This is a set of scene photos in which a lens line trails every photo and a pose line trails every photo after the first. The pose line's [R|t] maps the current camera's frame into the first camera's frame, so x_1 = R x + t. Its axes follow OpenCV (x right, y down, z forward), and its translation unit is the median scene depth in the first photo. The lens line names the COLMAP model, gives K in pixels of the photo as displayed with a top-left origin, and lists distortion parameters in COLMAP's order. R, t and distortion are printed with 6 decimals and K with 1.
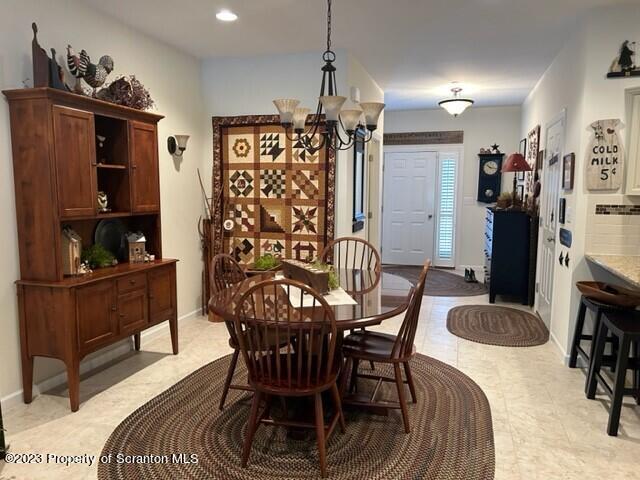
lens RADIAL K [[481.5, 0, 318.9], [0, 481.5, 241.1], [0, 0, 1]] dist [0.049037, -0.053001]
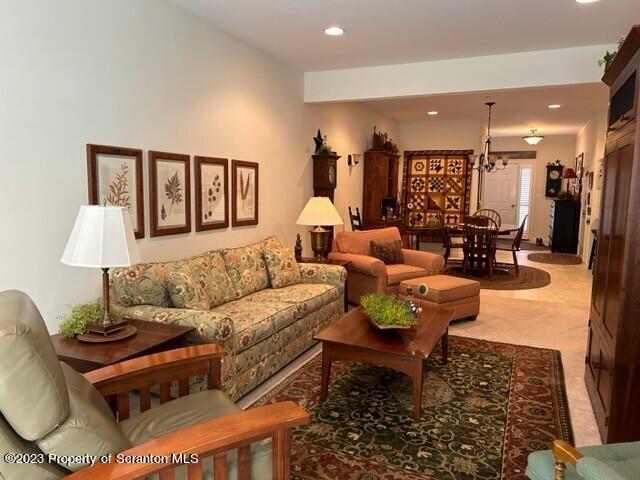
lens RADIAL K [[481.5, 0, 317.1], [0, 481.5, 239.3], [0, 0, 1]] dist [0.049037, -0.053001]
pose [[0.992896, 0.019839, -0.117318, -0.316883], [-0.019996, 0.999800, -0.000164, 0.105263], [0.117291, 0.002509, 0.993094, -0.938790]]
